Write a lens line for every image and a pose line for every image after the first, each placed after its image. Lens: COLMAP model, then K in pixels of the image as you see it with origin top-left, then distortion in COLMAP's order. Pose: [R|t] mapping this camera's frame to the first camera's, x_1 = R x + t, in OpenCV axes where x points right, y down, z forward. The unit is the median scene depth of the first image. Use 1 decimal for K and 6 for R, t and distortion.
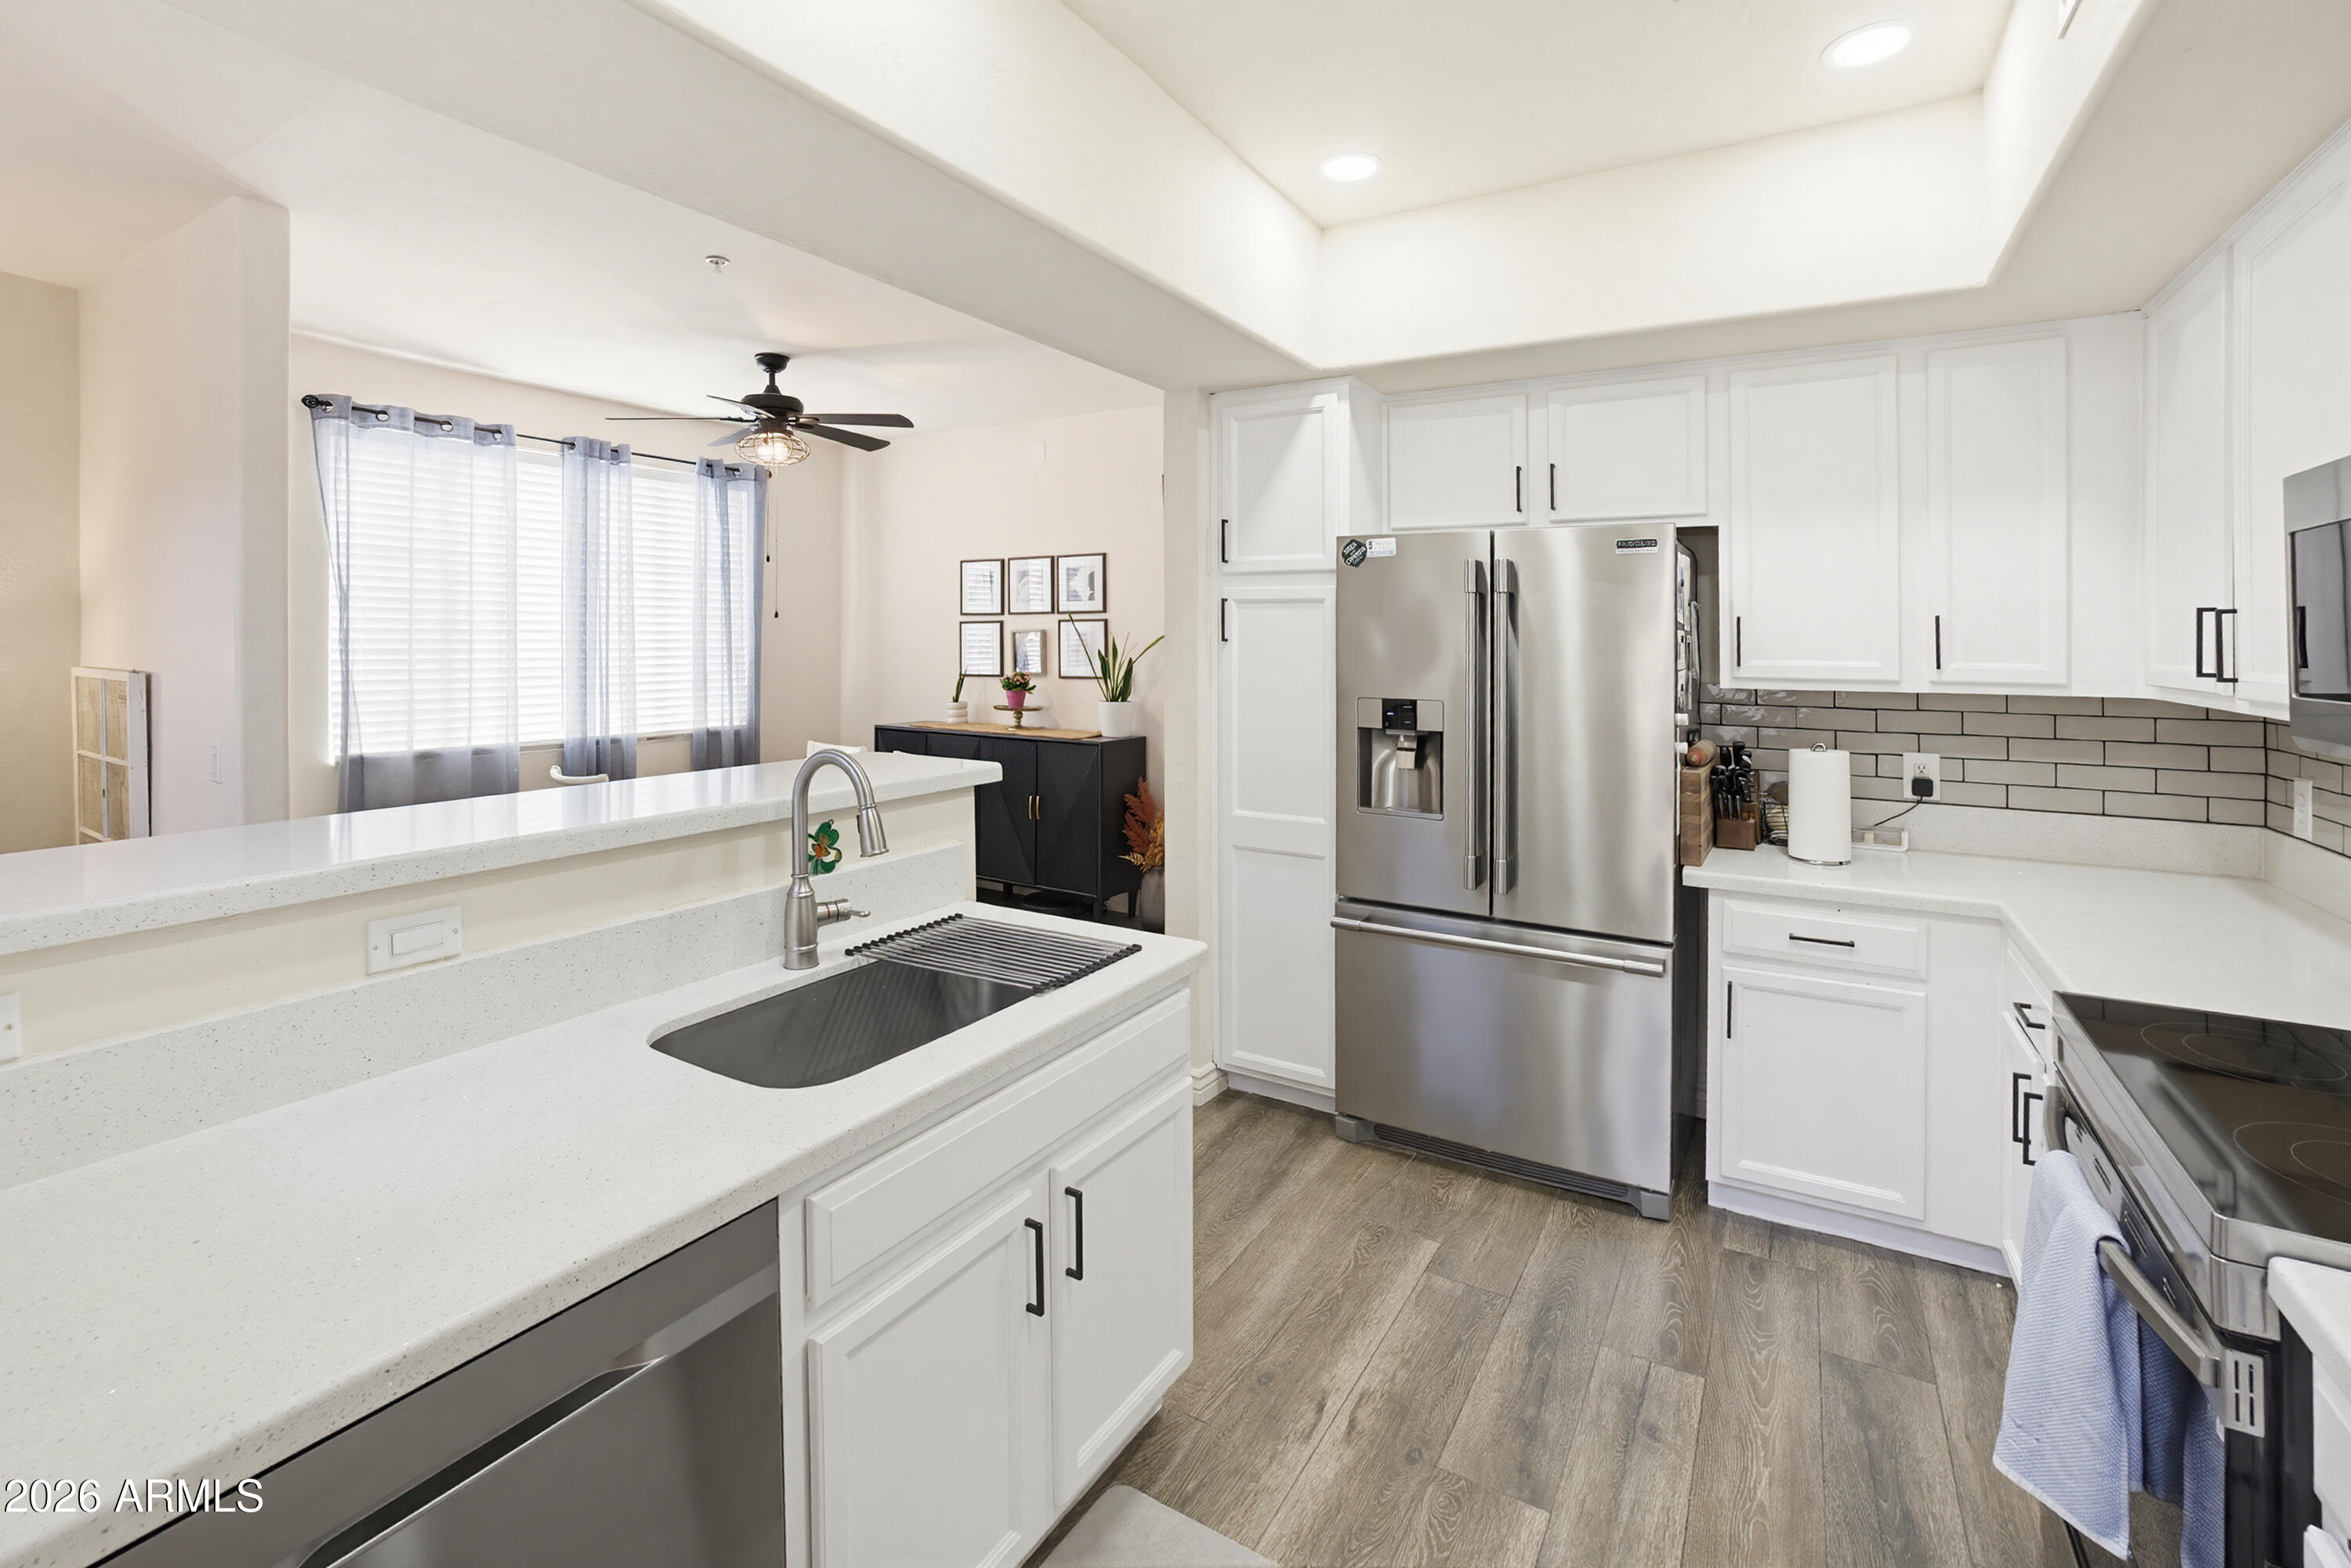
lens RADIAL K [[1060.1, 0, 1176.5], [0, 1060.1, 635.6], [0, 0, 1]] dist [-0.041870, 0.016051]
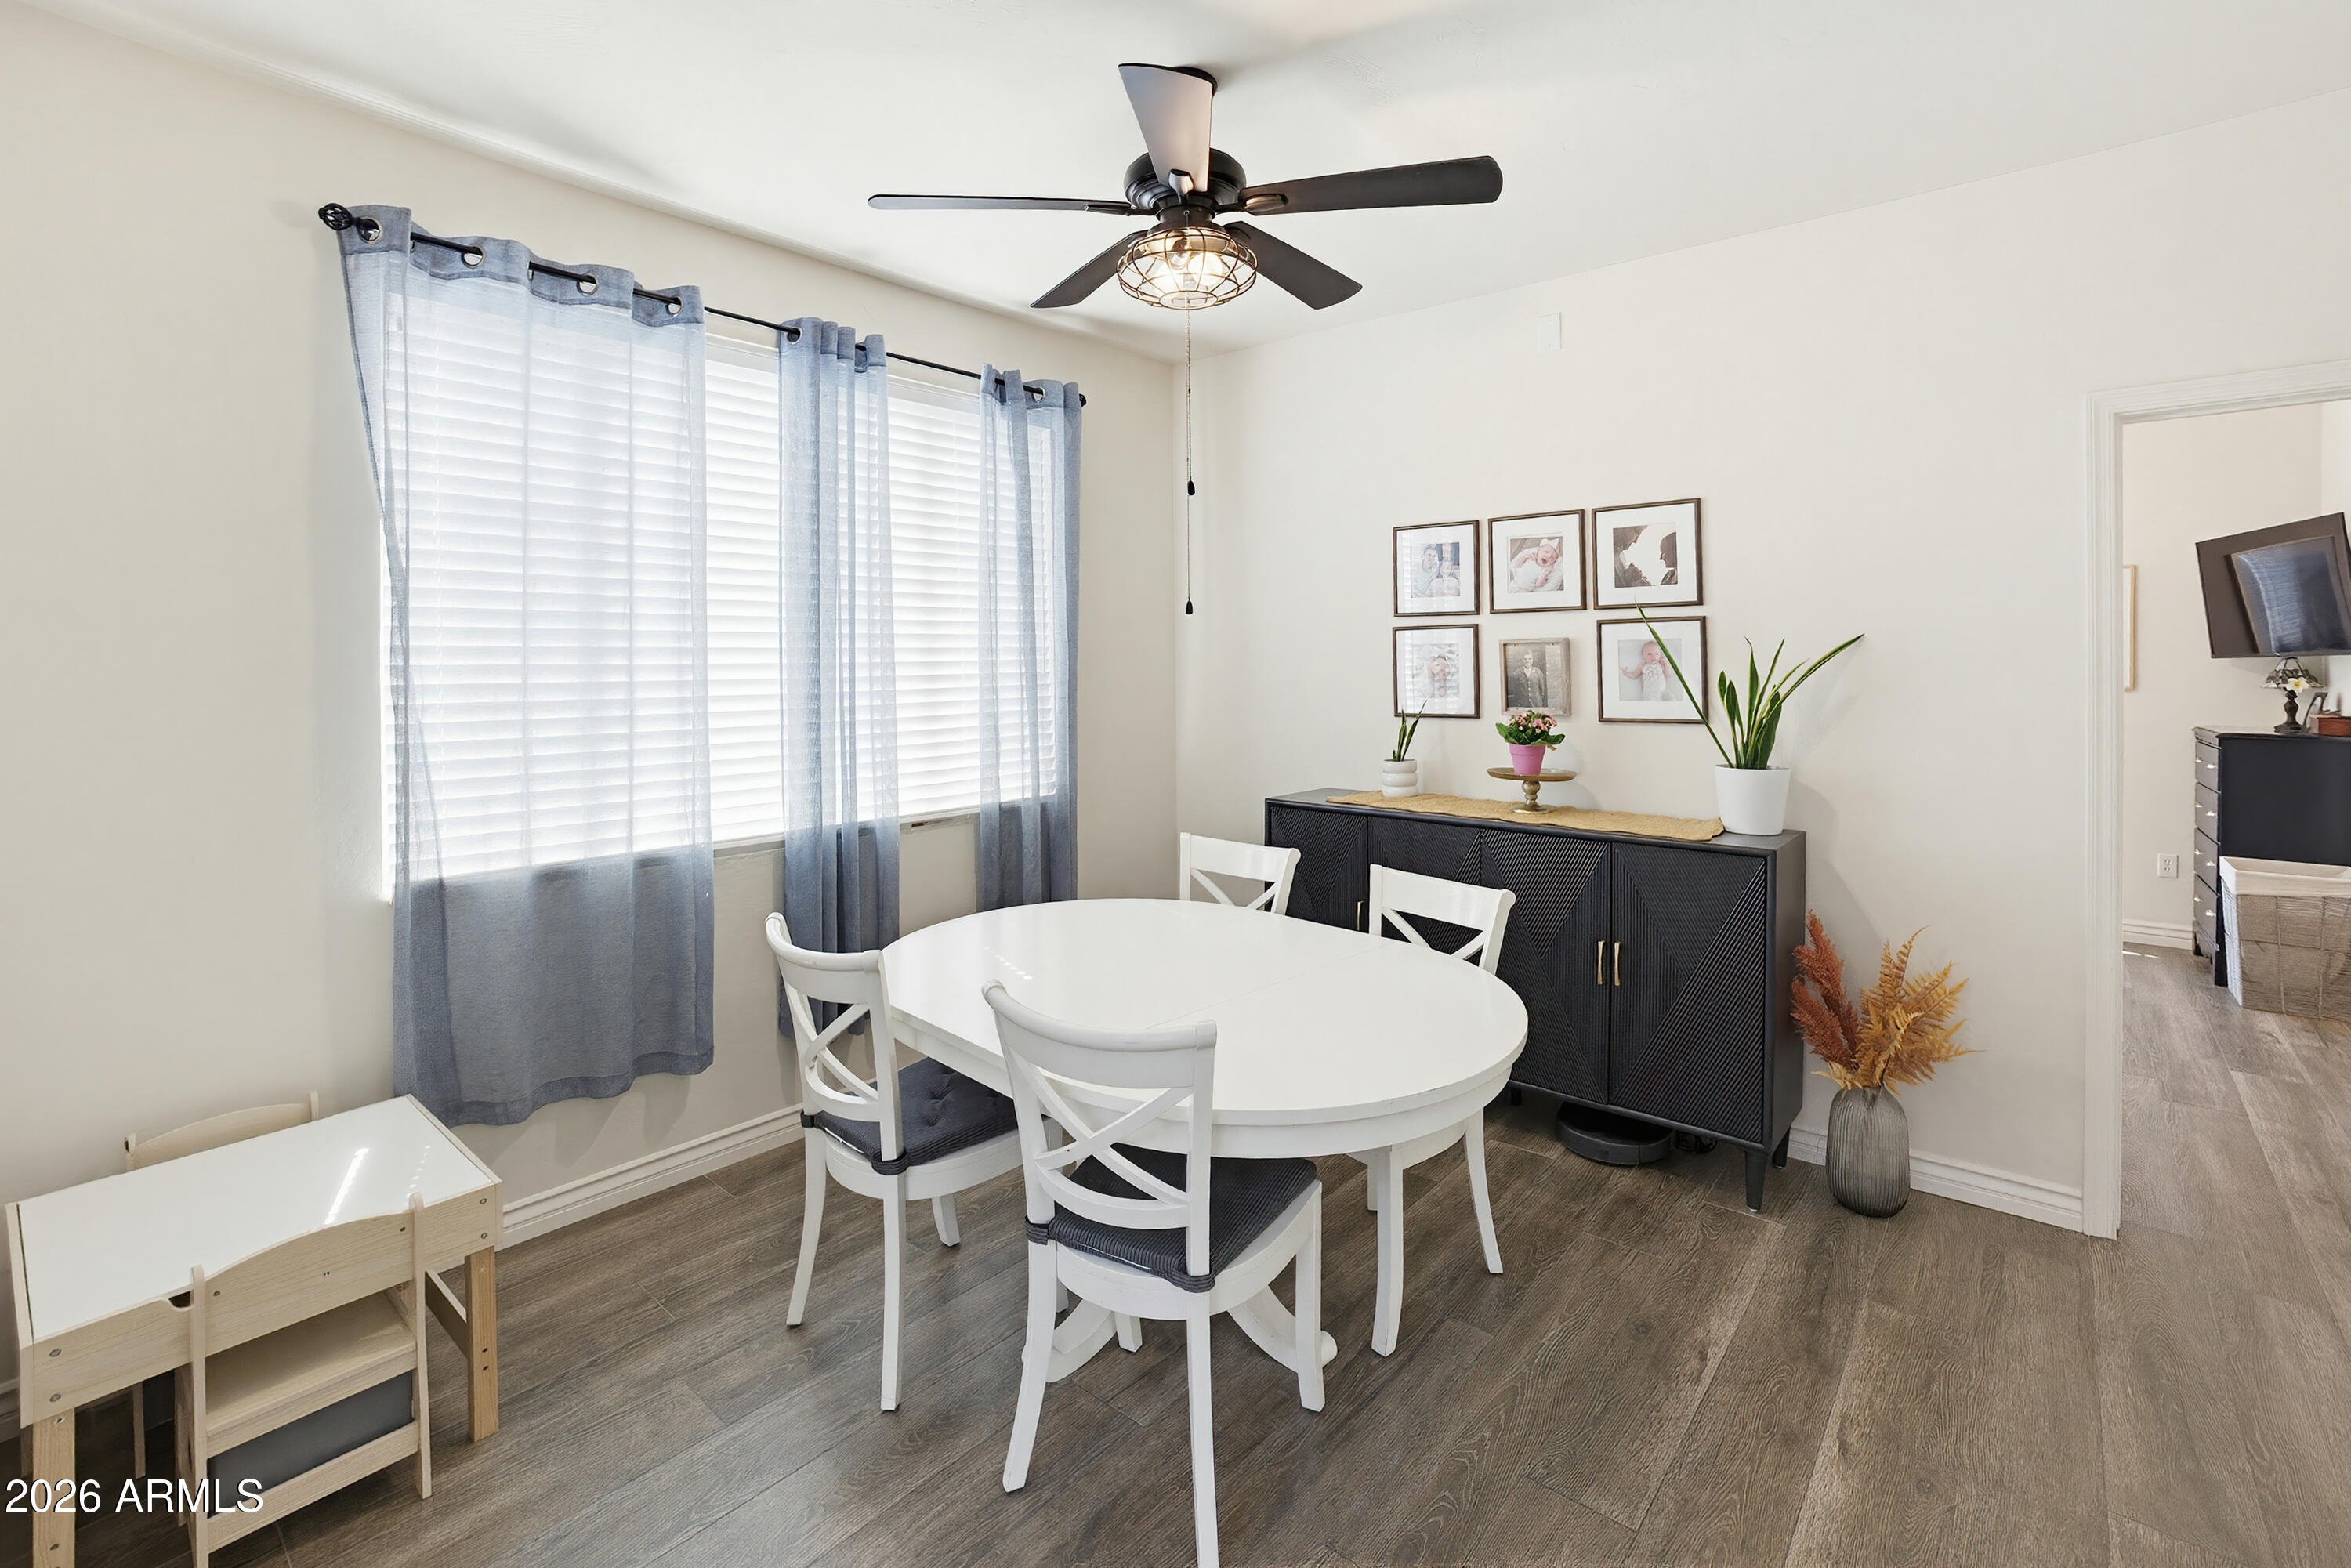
lens RADIAL K [[1025.5, 0, 1182.8], [0, 1025.5, 651.9], [0, 0, 1]] dist [-0.028666, 0.000313]
pose [[0.989282, -0.012069, -0.145515, -0.466932], [0.011512, 0.999923, -0.004666, 0.004437], [0.145560, 0.002941, 0.989345, 0.774619]]
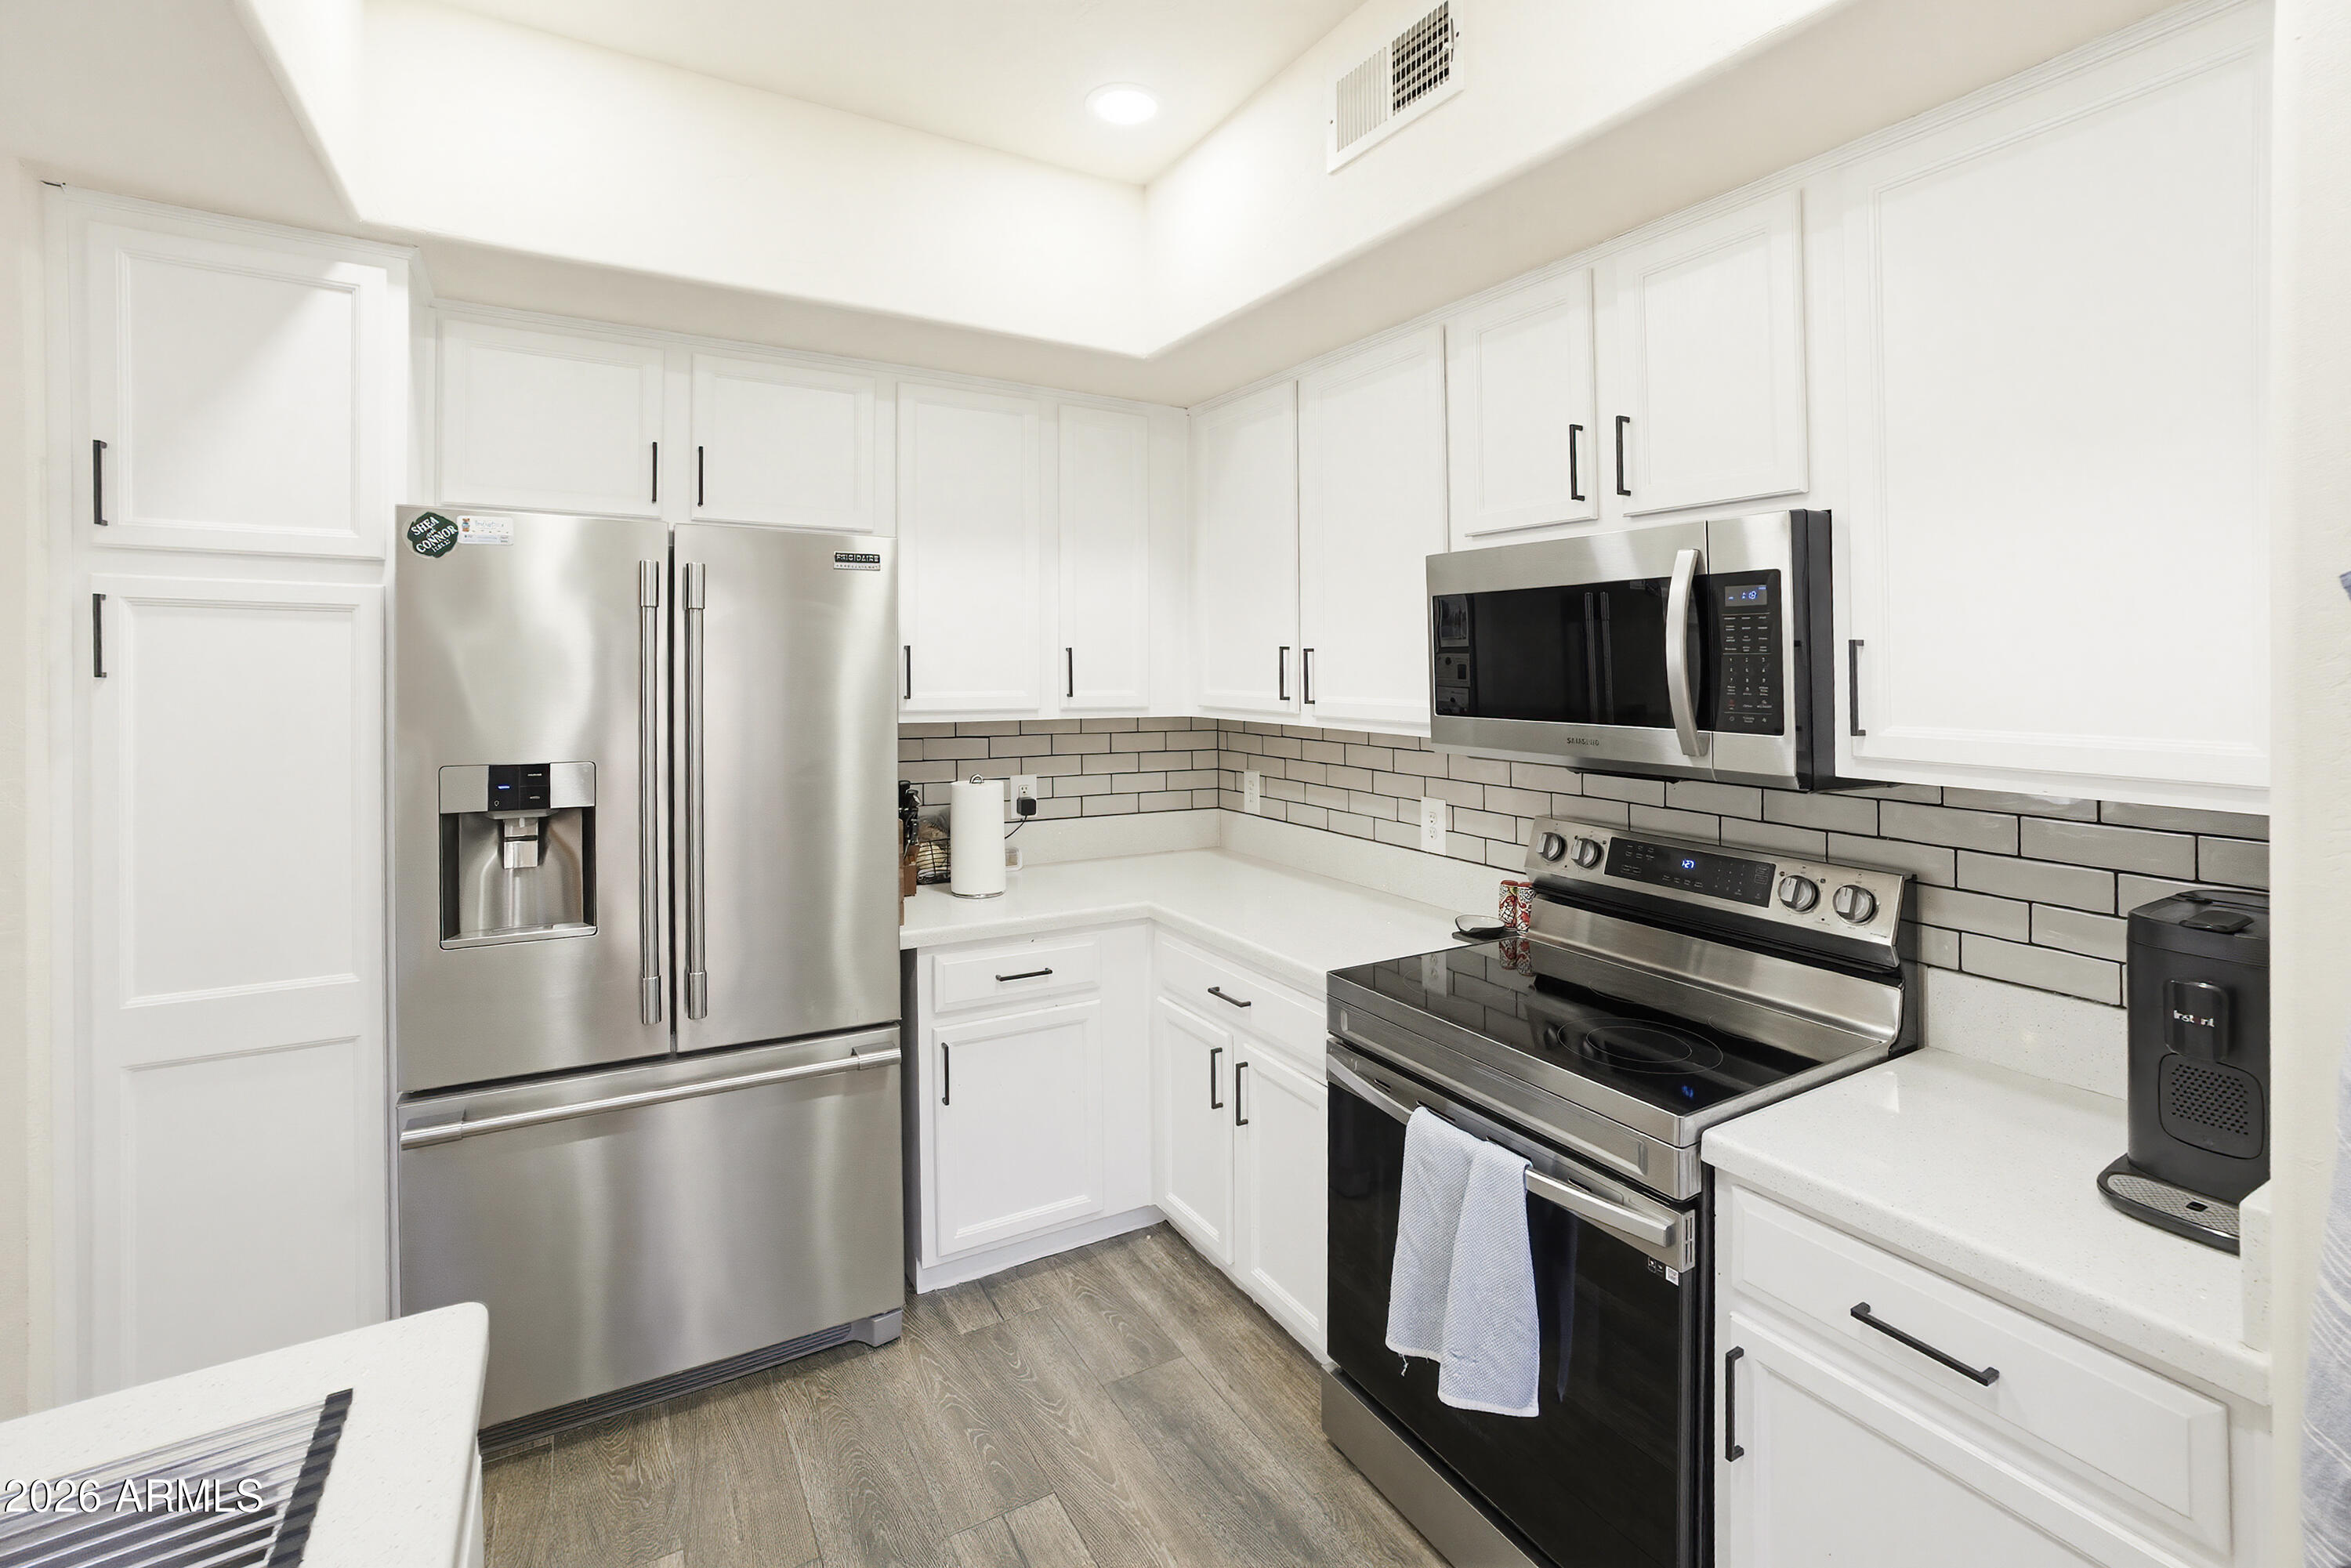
lens RADIAL K [[1047.7, 0, 1170.7], [0, 1047.7, 660.1], [0, 0, 1]] dist [-0.043192, 0.012236]
pose [[0.482638, 0.003900, 0.875811, -0.146701], [-0.004840, 0.999987, -0.001786, -0.004656], [-0.875806, -0.003377, 0.482651, 0.318664]]
